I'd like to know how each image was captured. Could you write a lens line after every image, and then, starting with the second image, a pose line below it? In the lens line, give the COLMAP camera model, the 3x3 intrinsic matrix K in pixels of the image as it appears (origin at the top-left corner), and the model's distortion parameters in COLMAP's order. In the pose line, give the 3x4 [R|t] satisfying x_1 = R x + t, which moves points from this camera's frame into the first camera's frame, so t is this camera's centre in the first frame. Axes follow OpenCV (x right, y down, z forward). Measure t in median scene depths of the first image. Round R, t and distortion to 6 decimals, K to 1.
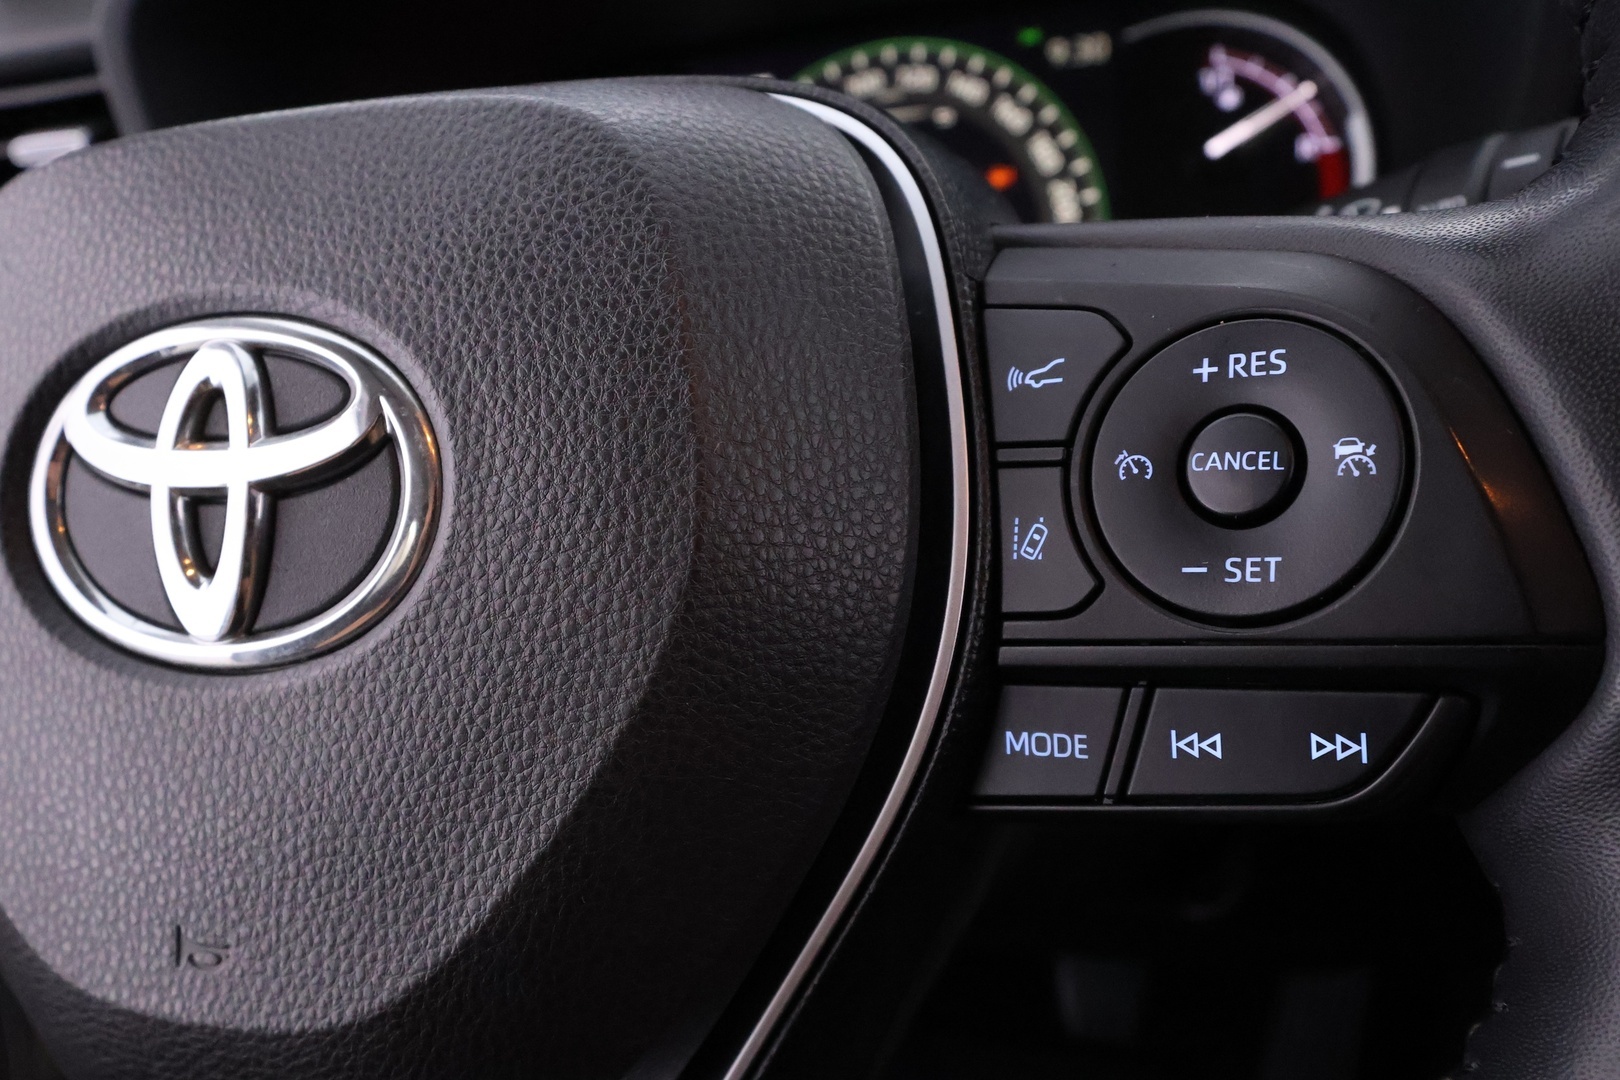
lens RADIAL K [[1287.8, 0, 812.6], [0, 1287.8, 536.6], [0, 0, 1]] dist [-0.008887, 0.018704]
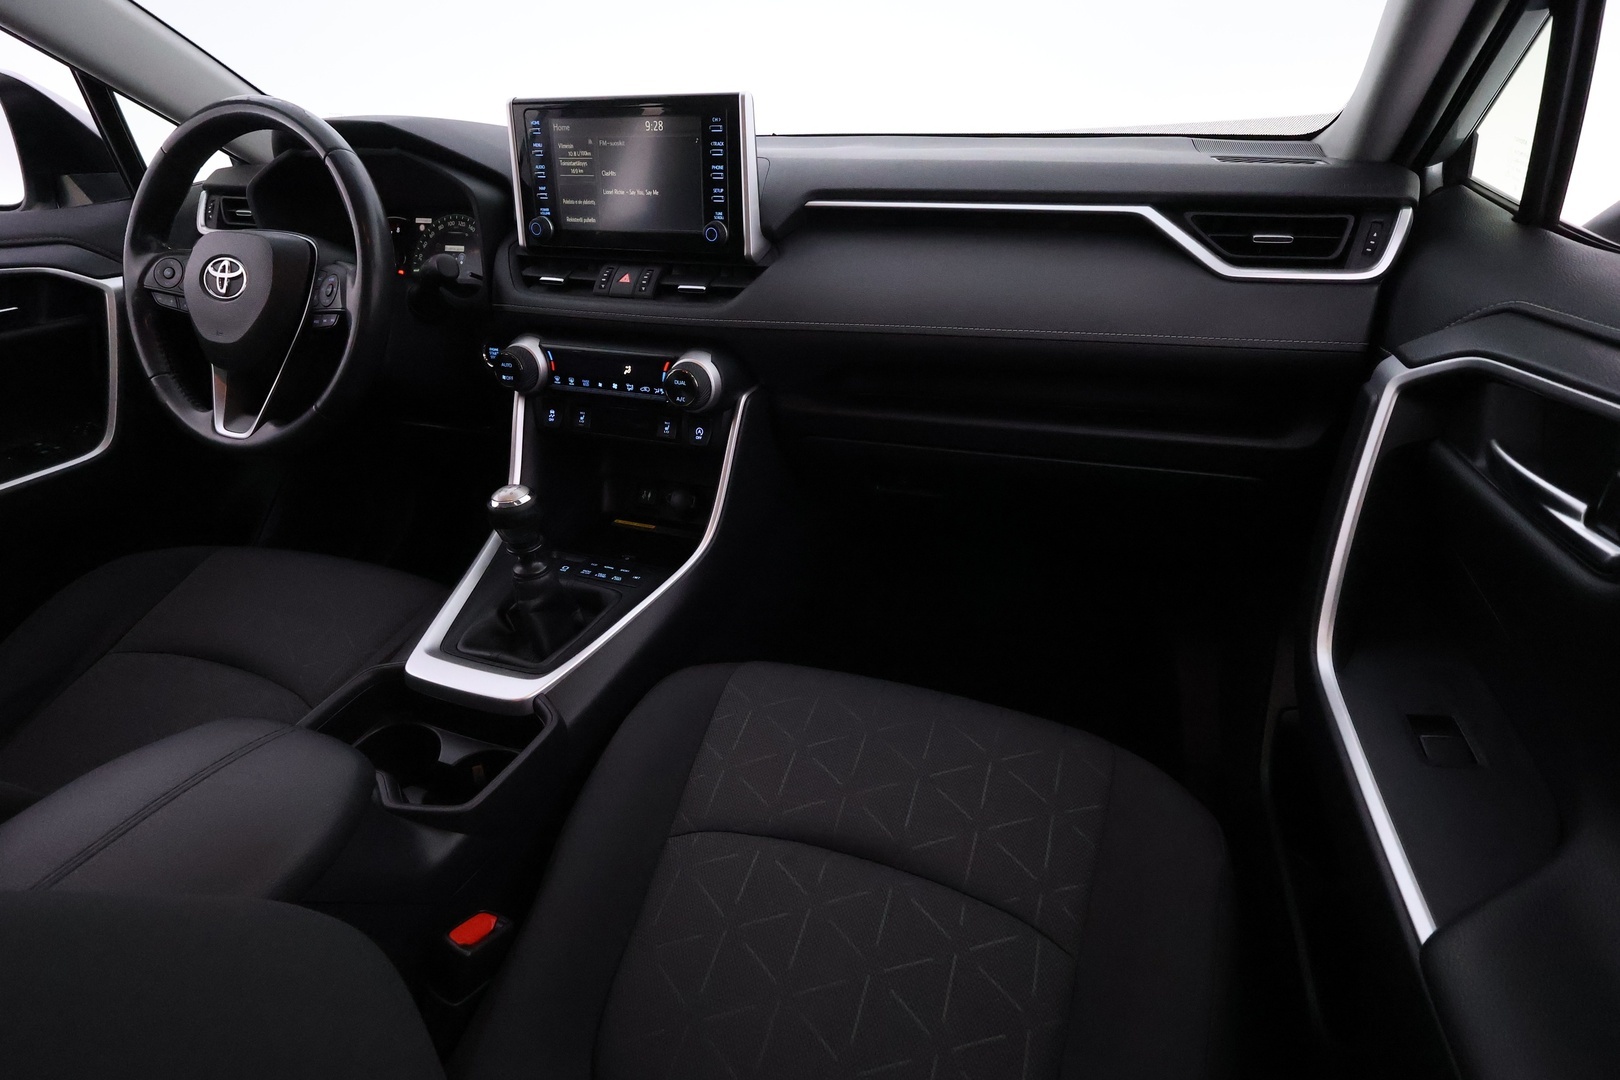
lens RADIAL K [[746.8, 0, 814.9], [0, 746.8, 545.7], [0, 0, 1]] dist [-0.007212, 0.001536]
pose [[0.991734, 0.123957, 0.033139, 1.386964], [-0.127065, 0.984688, 0.119352, 0.249999], [-0.017837, -0.122576, 0.992299, -1.663202]]
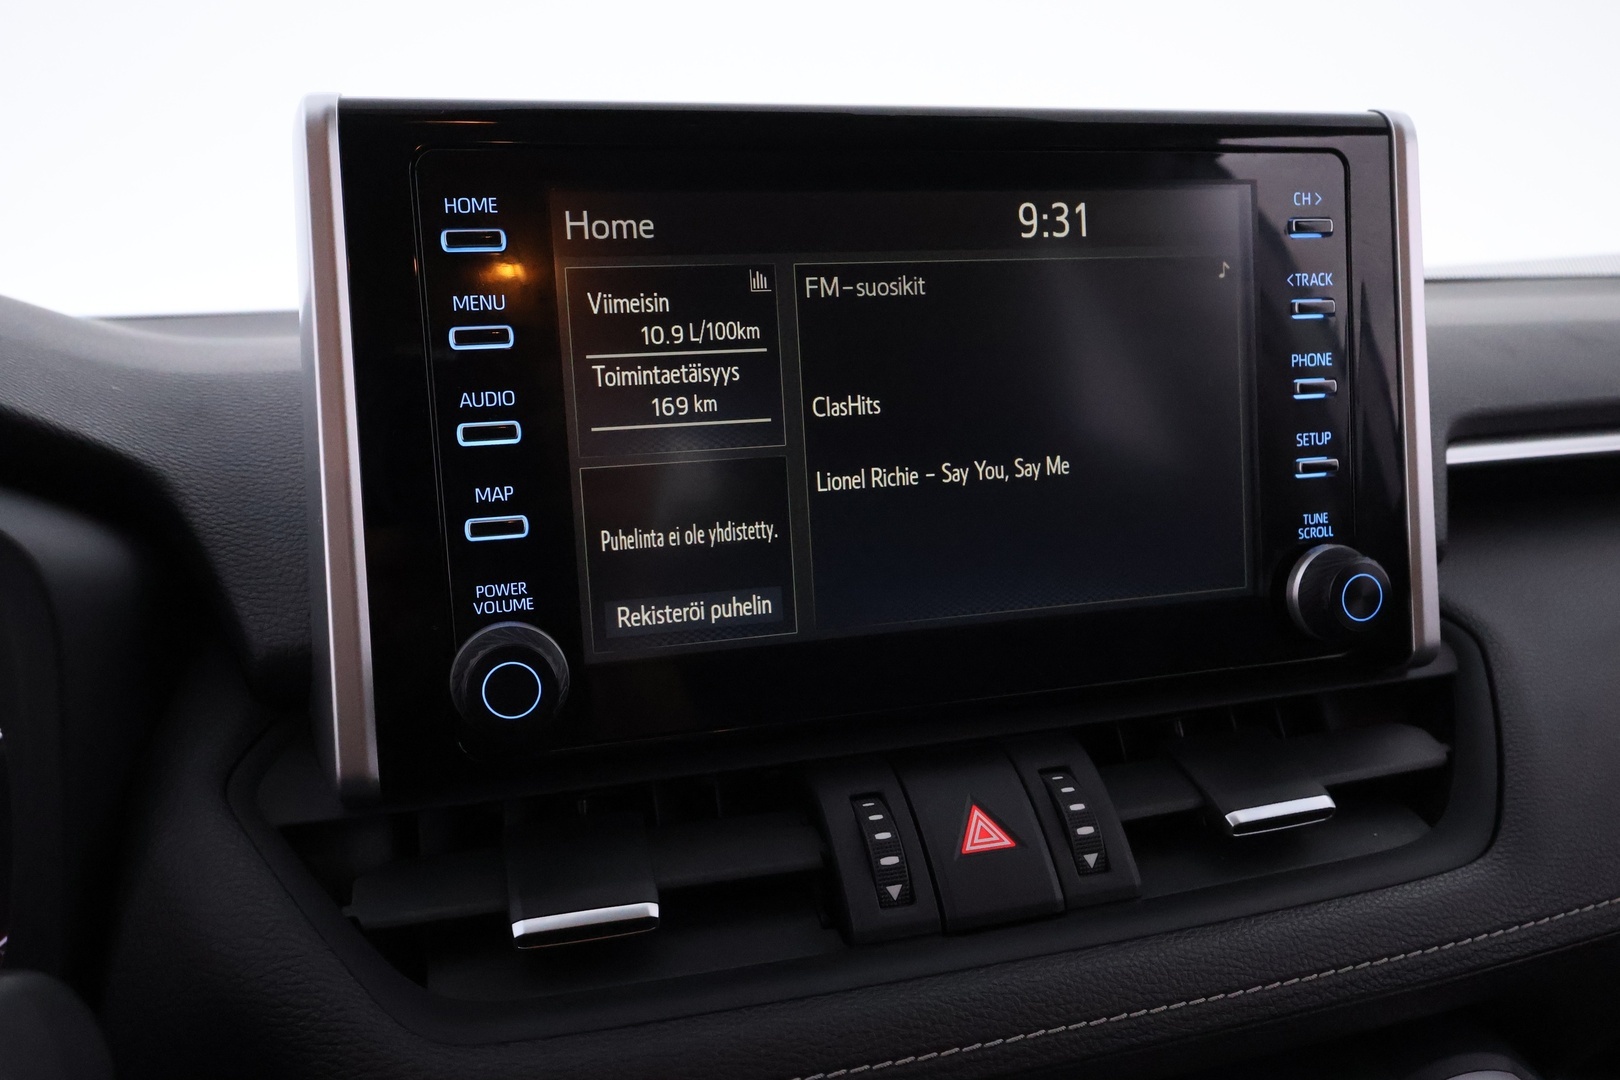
lens RADIAL K [[1287.8, 0, 807.8], [0, 1287.8, 544.7], [0, 0, 1]] dist [-0.008887, 0.018704]
pose [[0.826933, 0.004456, 0.562283, 0.321281], [0.134127, 0.969541, -0.204940, -0.185152], [-0.546069, 0.244889, 0.801148, -0.142668]]
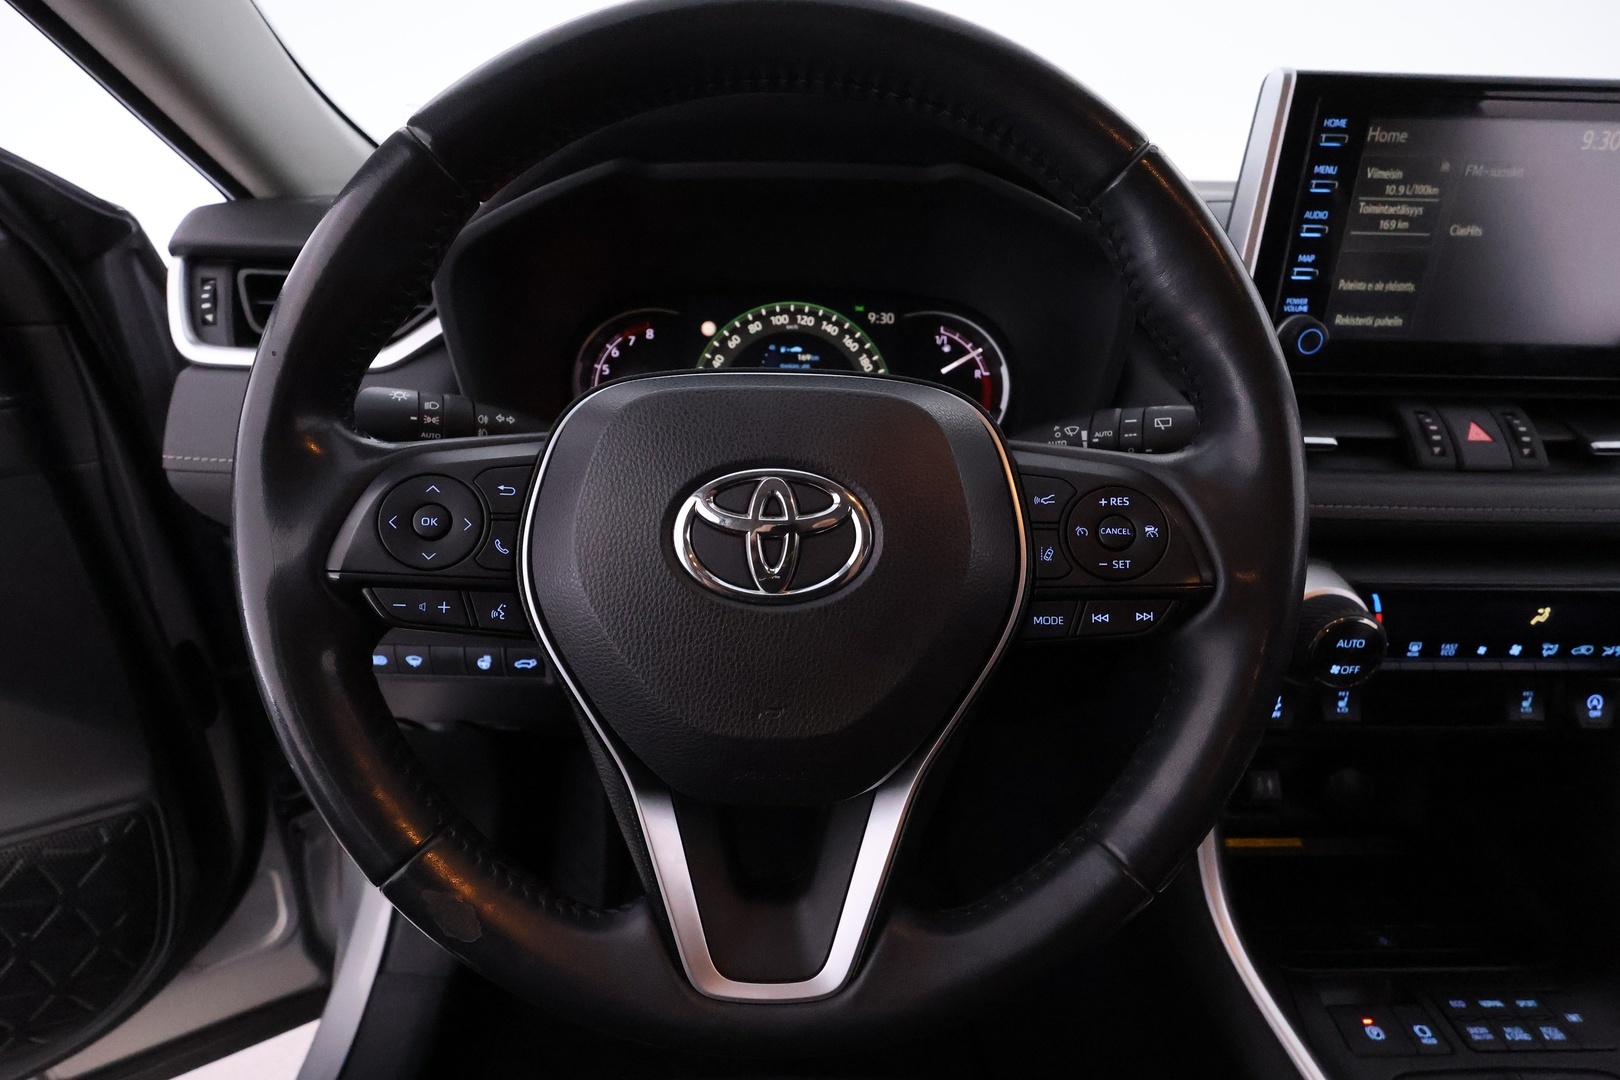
lens RADIAL K [[746.8, 0, 814.9], [0, 746.8, 546.8], [0, 0, 1]] dist [-0.007212, 0.001536]
pose [[0.936709, 0.001403, 0.350107, -0.372927], [-0.011709, 0.999558, 0.027322, -0.021799], [-0.349914, -0.029692, 0.936311, -0.181183]]
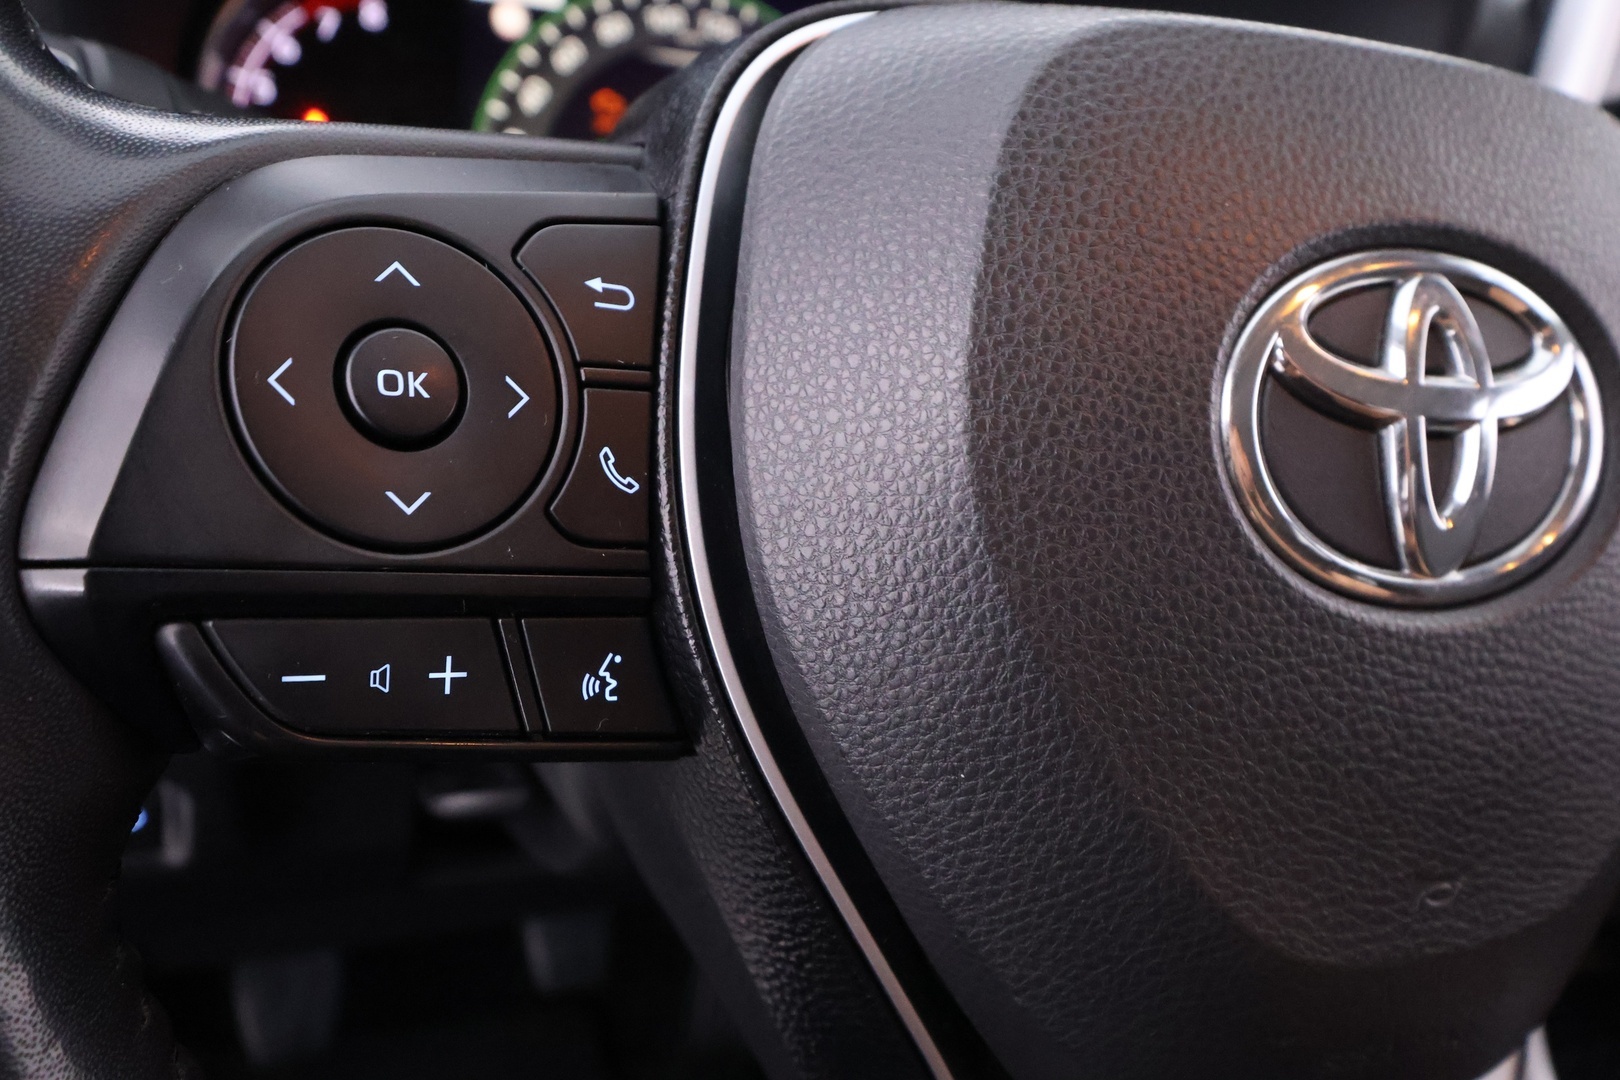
lens RADIAL K [[1287.8, 0, 802.6], [0, 1287.8, 540.3], [0, 0, 1]] dist [-0.008887, 0.018704]
pose [[0.736850, -0.022964, 0.675666, -0.614253], [0.004945, 0.999579, 0.028580, 0.009864], [-0.676038, -0.017718, 0.736653, 0.250142]]
